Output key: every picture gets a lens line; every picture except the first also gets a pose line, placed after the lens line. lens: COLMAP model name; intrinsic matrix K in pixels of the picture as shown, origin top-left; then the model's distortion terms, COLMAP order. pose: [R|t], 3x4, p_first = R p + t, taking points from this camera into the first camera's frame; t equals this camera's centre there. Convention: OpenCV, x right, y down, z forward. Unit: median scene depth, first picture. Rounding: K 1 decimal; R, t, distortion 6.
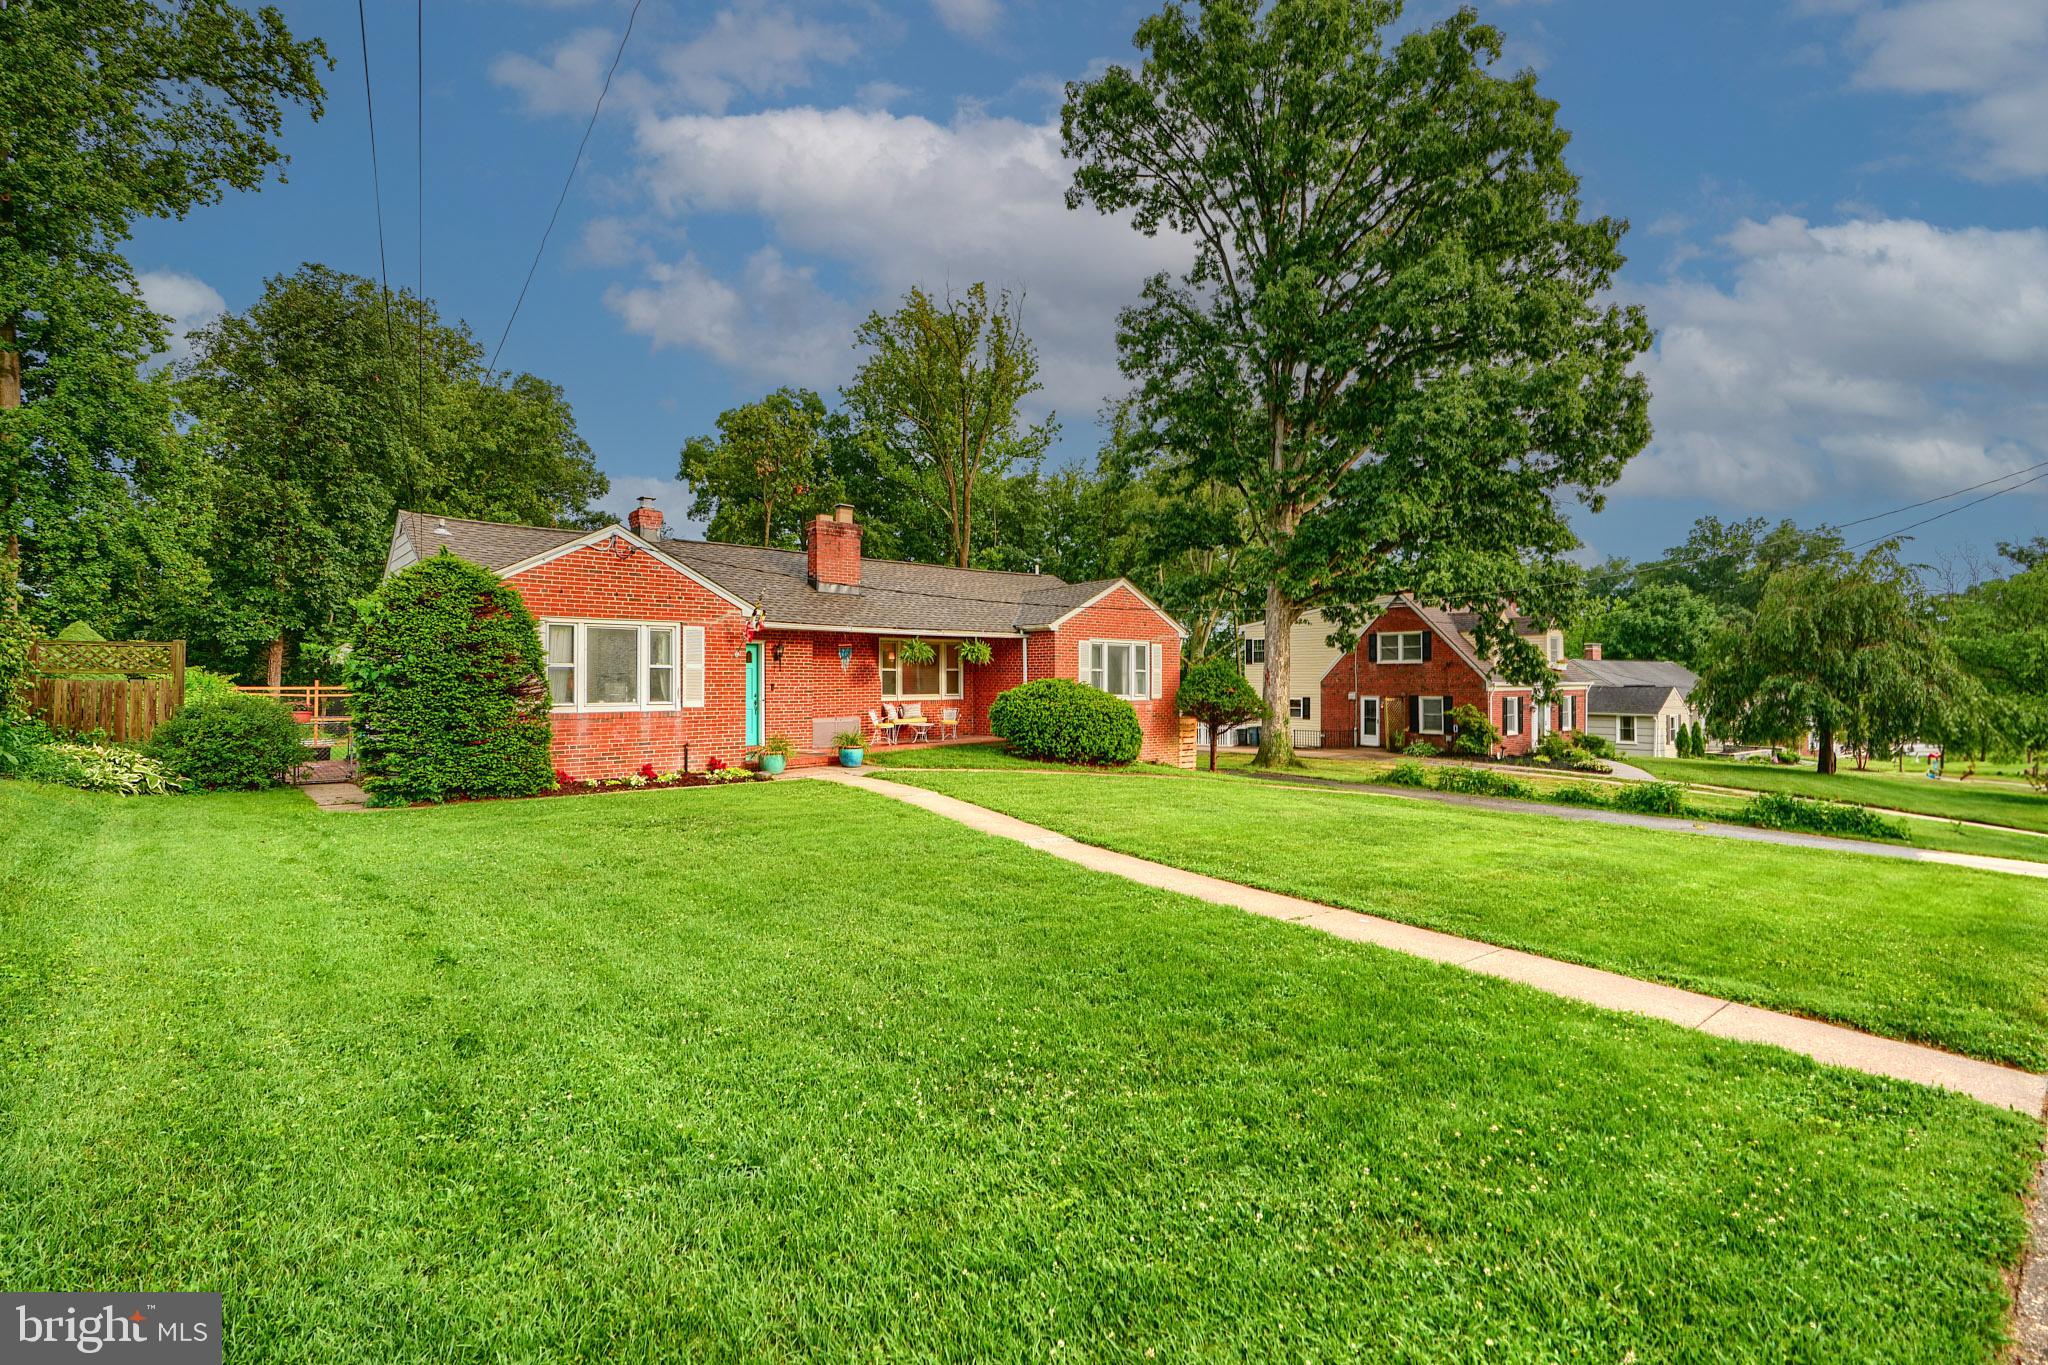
lens RADIAL K [[940.2, 0, 1021.8], [0, 940.2, 667.6], [0, 0, 1]] dist [0.004798, -0.001392]
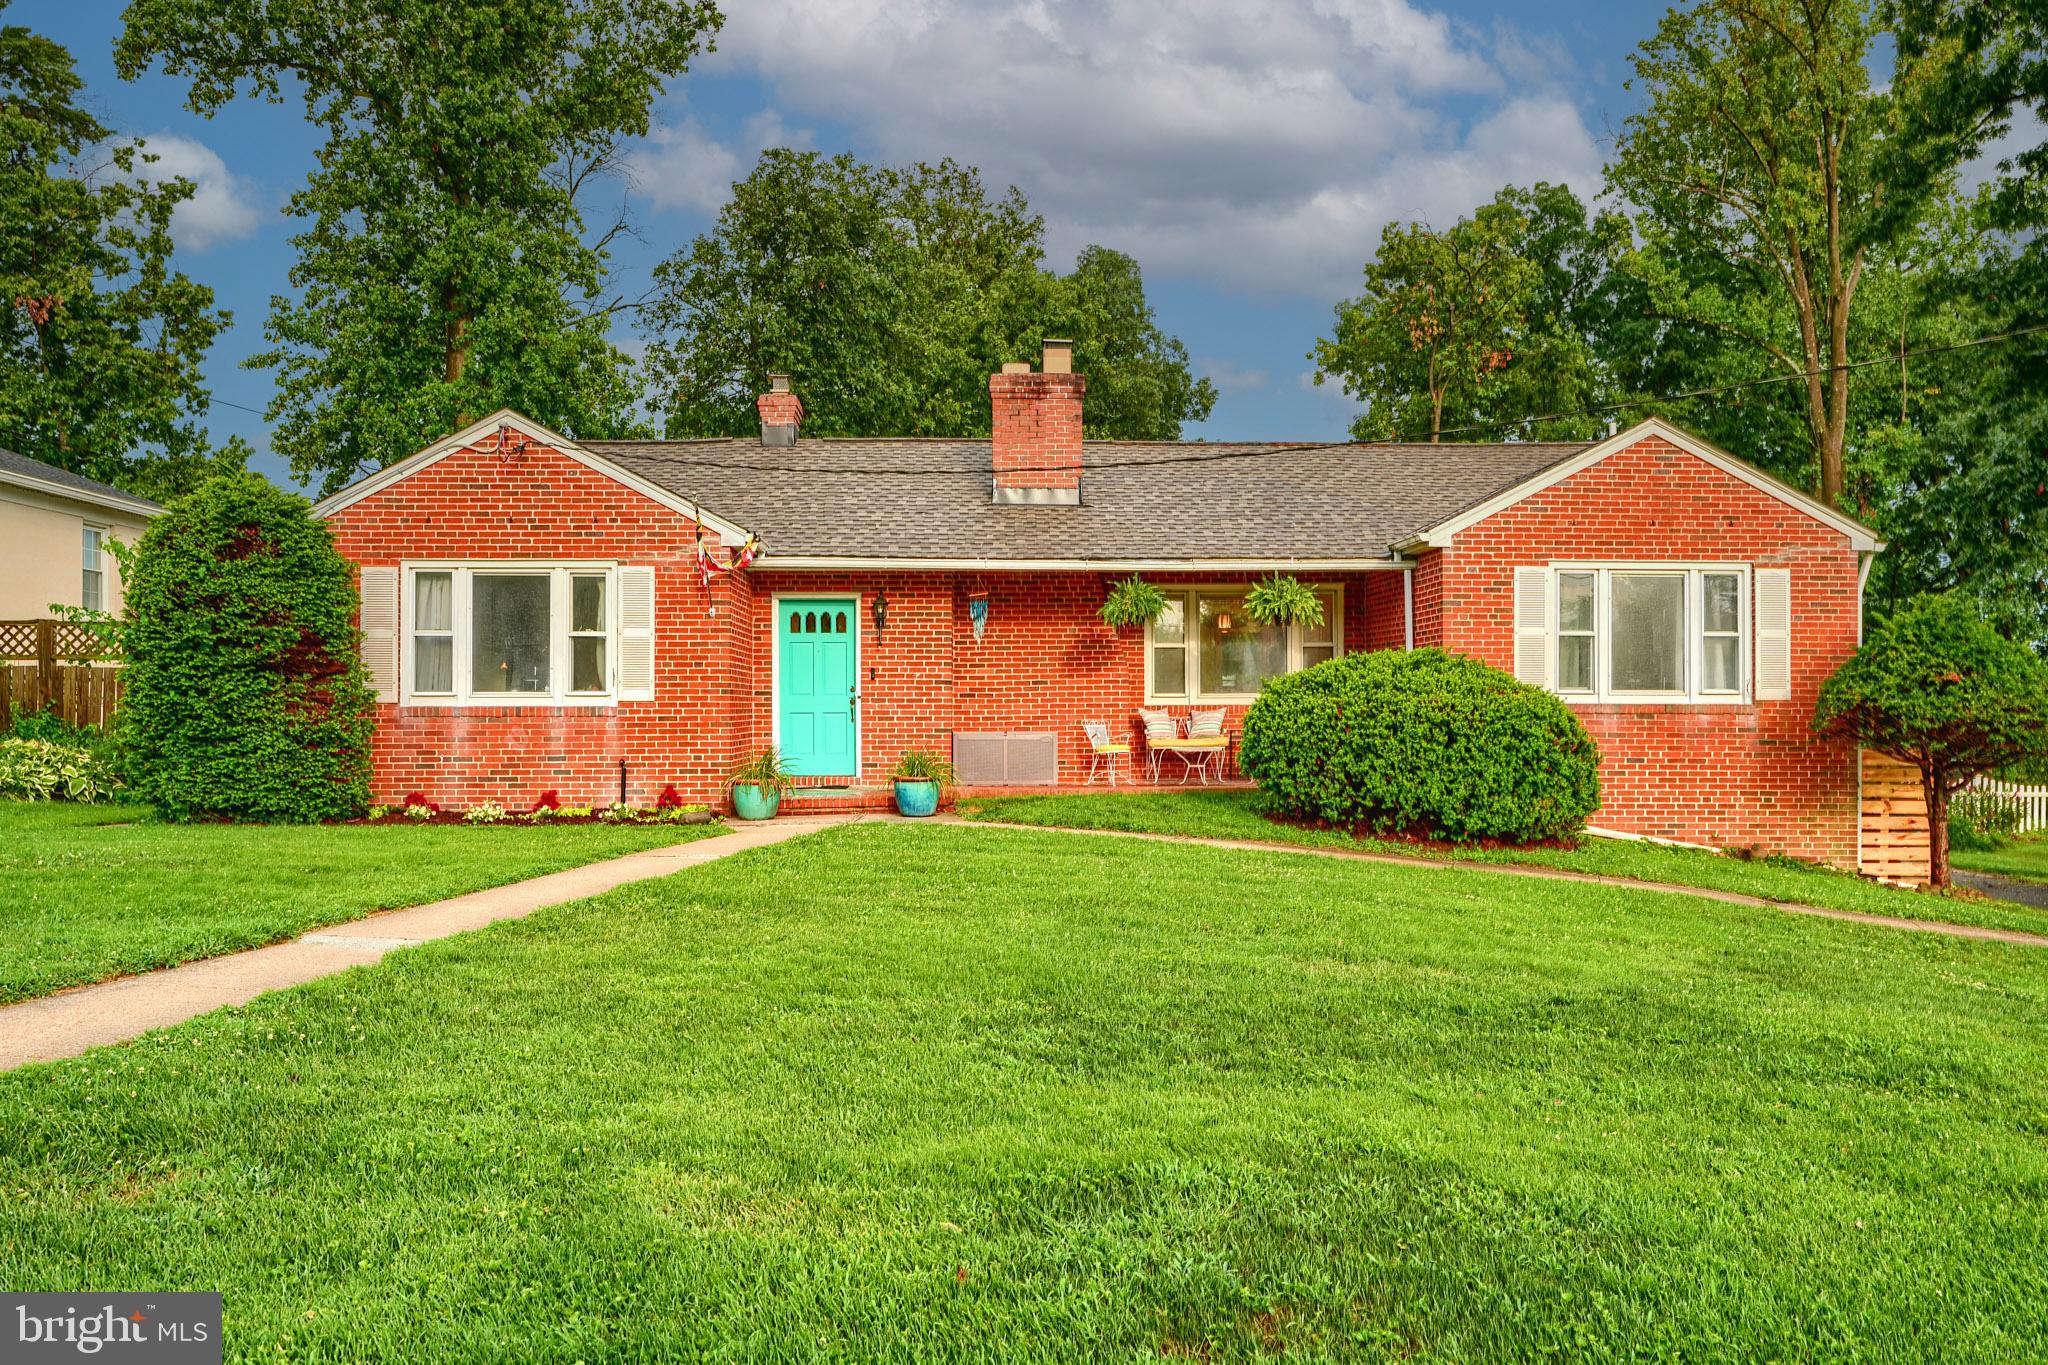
lens RADIAL K [[1541.7, 0, 1030.3], [0, 1541.7, 686.0], [0, 0, 1]] dist [0.002407, 0.001548]
pose [[0.780726, -0.012297, -0.624753, 0.389201], [0.009190, 0.999924, -0.008197, 0.036332], [0.624806, 0.000658, 0.780780, 0.329567]]
